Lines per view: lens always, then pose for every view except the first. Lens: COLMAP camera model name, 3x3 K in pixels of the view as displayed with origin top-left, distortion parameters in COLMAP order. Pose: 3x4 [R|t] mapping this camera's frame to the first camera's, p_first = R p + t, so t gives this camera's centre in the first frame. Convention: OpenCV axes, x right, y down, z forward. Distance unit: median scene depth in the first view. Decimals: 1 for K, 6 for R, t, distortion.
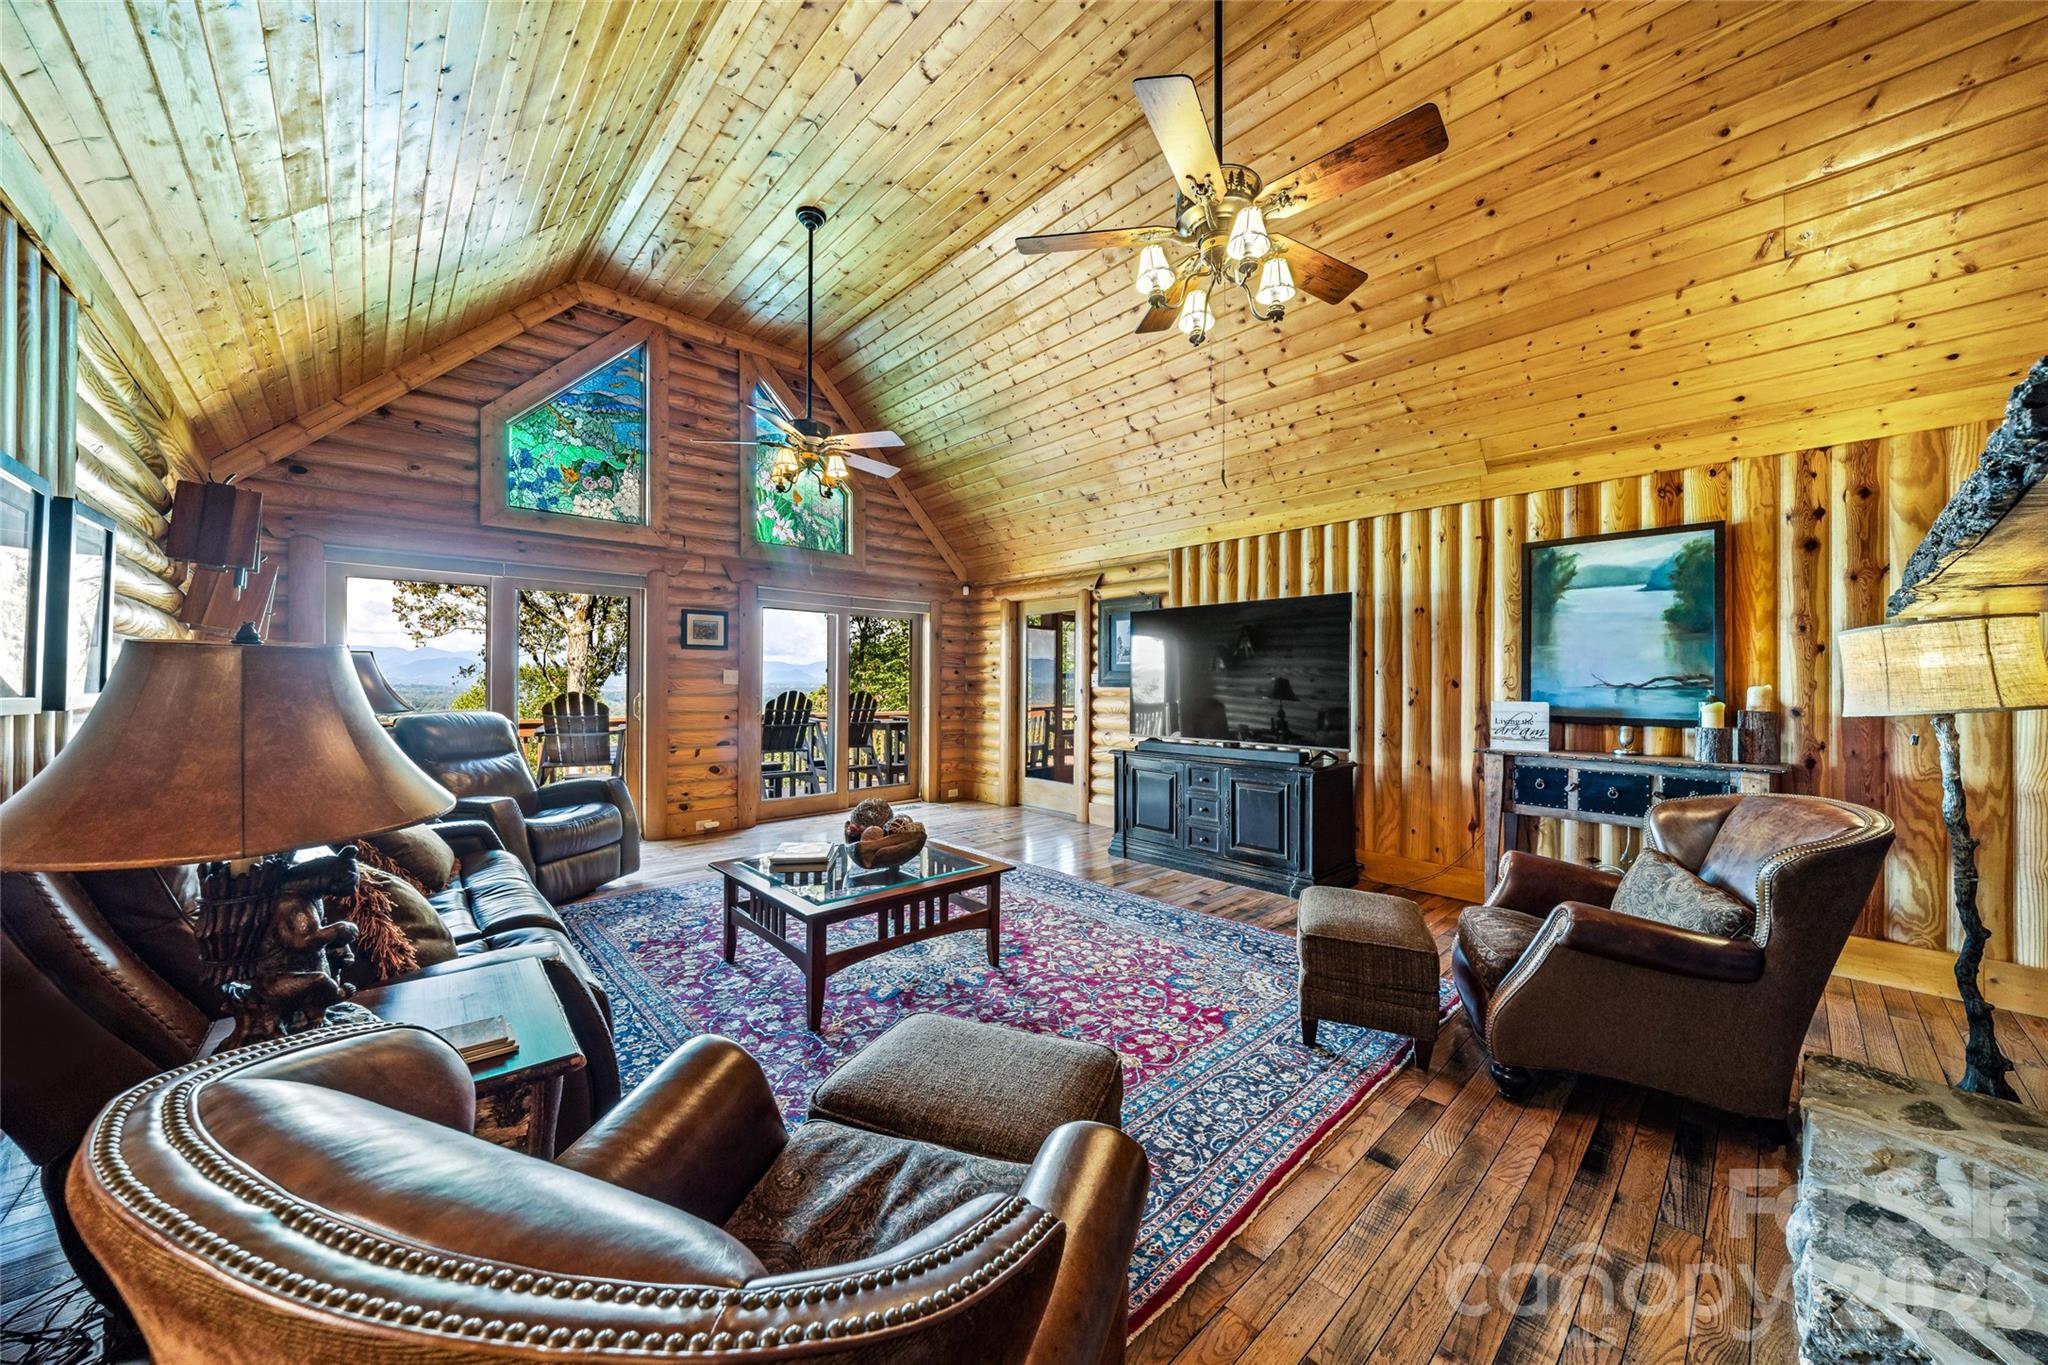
lens RADIAL K [[726.8, 0, 1032.9], [0, 726.8, 680.7], [0, 0, 1]] dist [-0.001548, 0.000210]
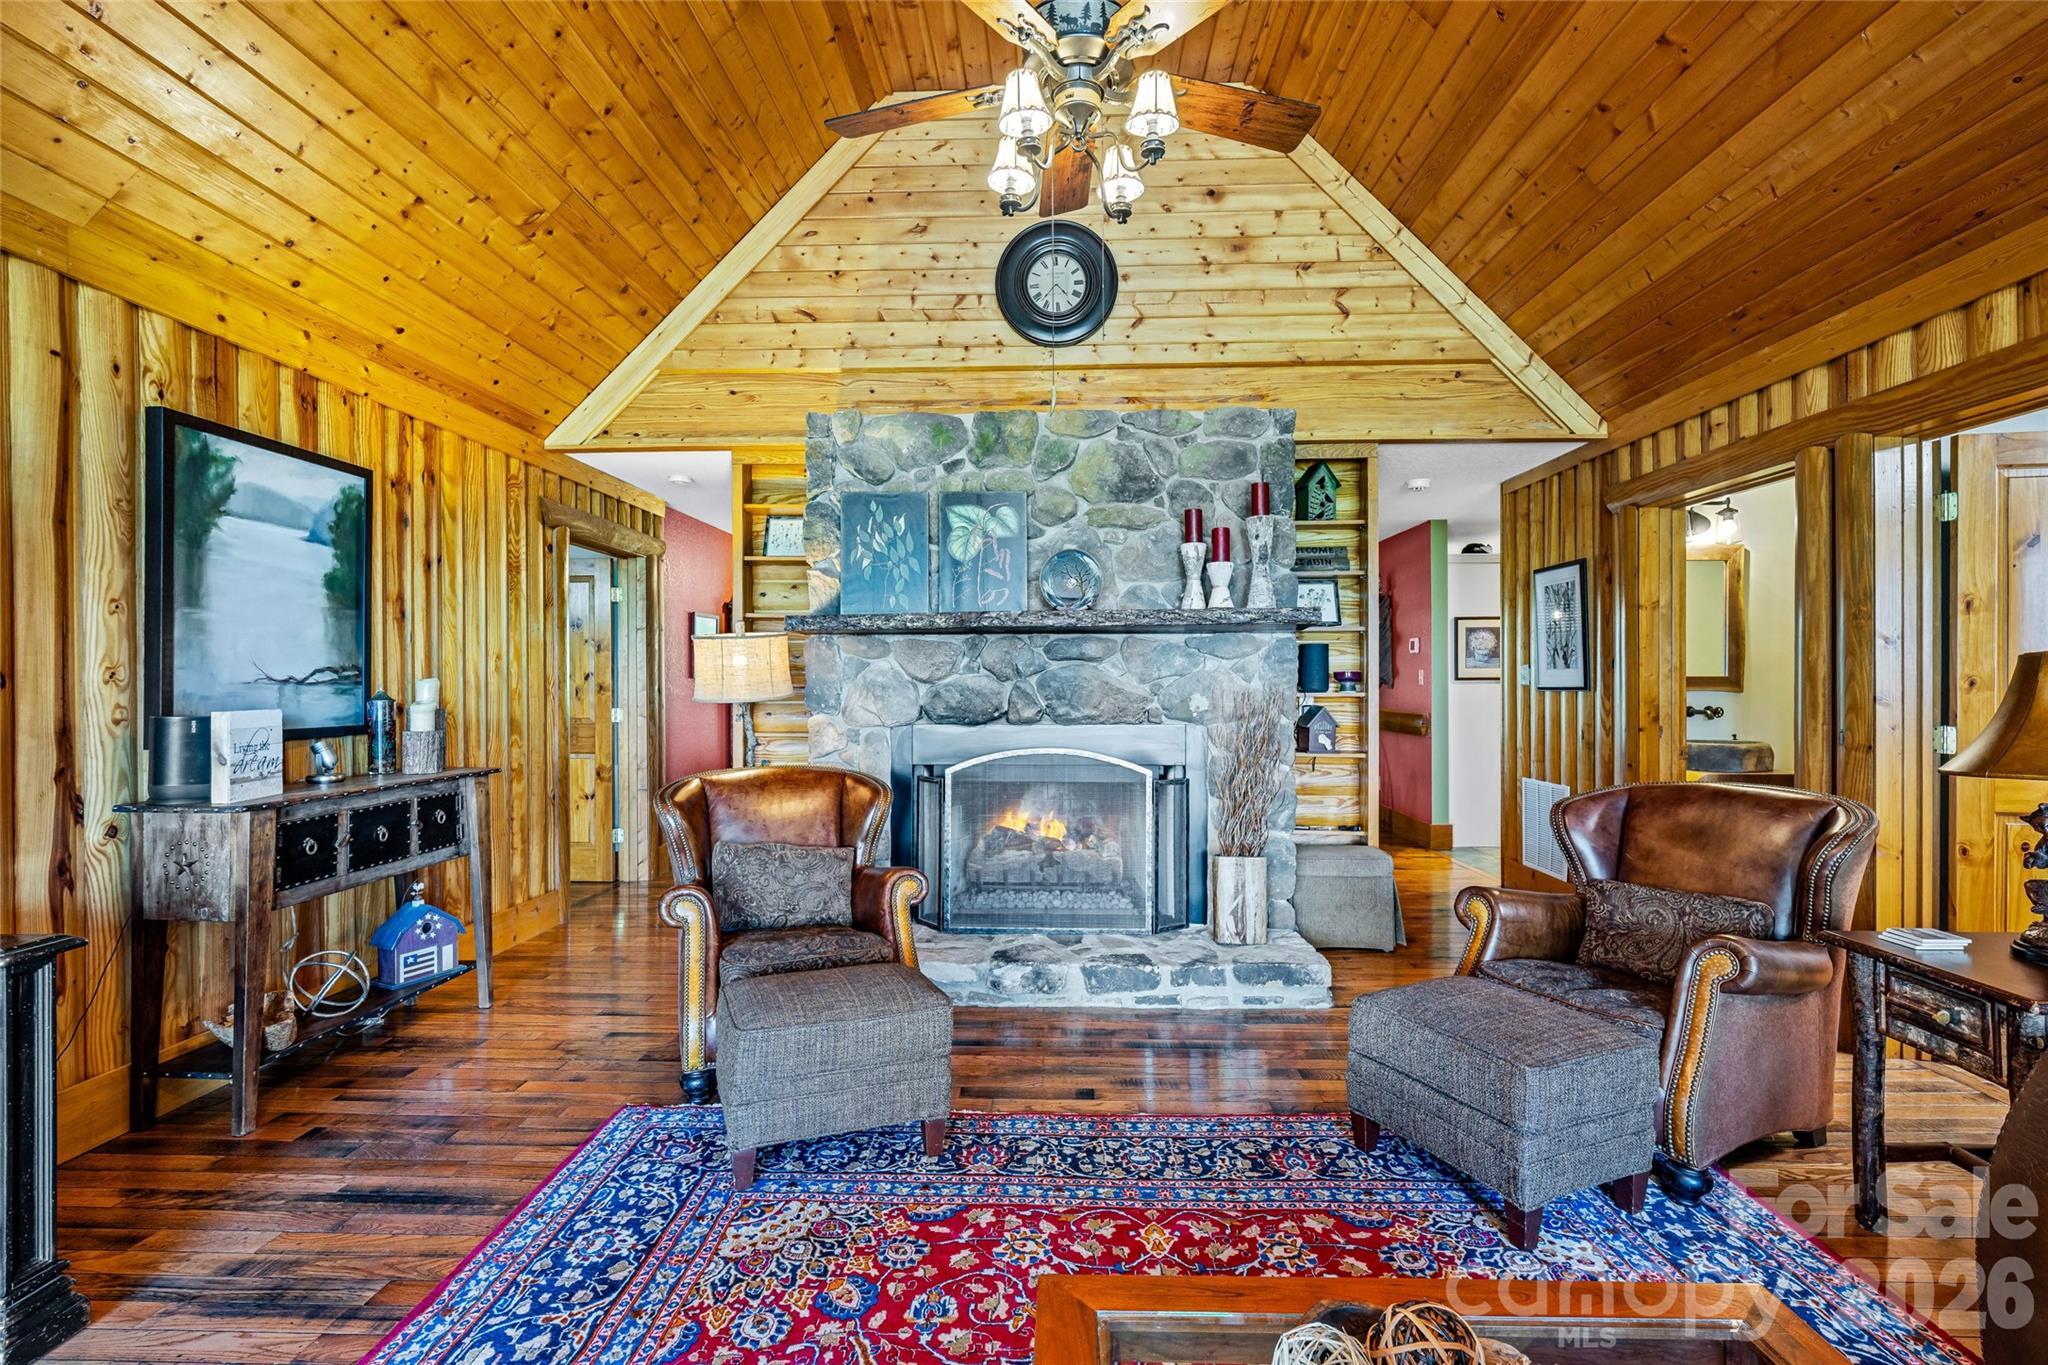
lens RADIAL K [[941.4, 0, 1036.5], [0, 941.4, 679.7], [0, 0, 1]] dist [0.022094, 0.000281]
pose [[-0.711192, -0.011050, 0.702911, -0.283230], [-0.008706, 0.999938, 0.006910, -0.005422], [-0.702944, -0.001205, -0.711244, 1.180345]]
